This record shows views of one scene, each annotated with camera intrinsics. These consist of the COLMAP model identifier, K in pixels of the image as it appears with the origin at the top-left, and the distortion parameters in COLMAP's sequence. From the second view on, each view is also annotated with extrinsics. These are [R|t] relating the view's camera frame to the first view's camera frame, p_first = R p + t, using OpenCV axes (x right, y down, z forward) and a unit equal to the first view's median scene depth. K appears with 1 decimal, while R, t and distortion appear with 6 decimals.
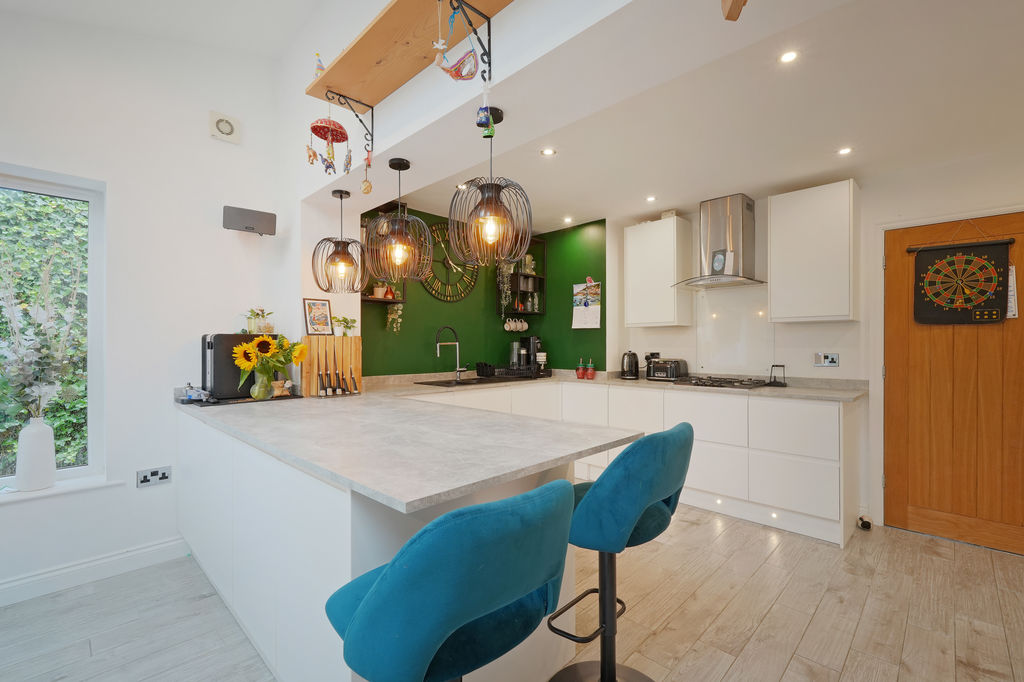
lens RADIAL K [[444.8, 0, 515.0], [0, 444.8, 350.1], [0, 0, 1]] dist [-0.000090, -0.000777]
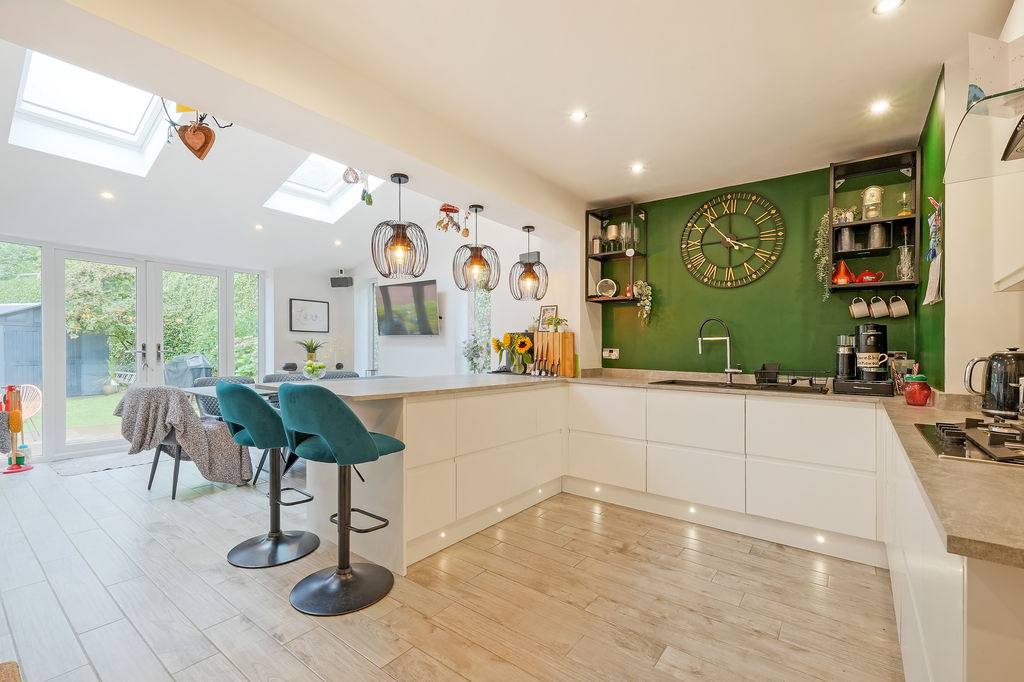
lens RADIAL K [[440.5, 0, 512.3], [0, 440.5, 357.9], [0, 0, 1]] dist [0.013480, -0.000454]
pose [[0.127964, 0.026935, -0.991413, 0.810850], [-0.024415, 0.999414, 0.024001, 0.014545], [0.991478, 0.021134, 0.128547, 0.651151]]
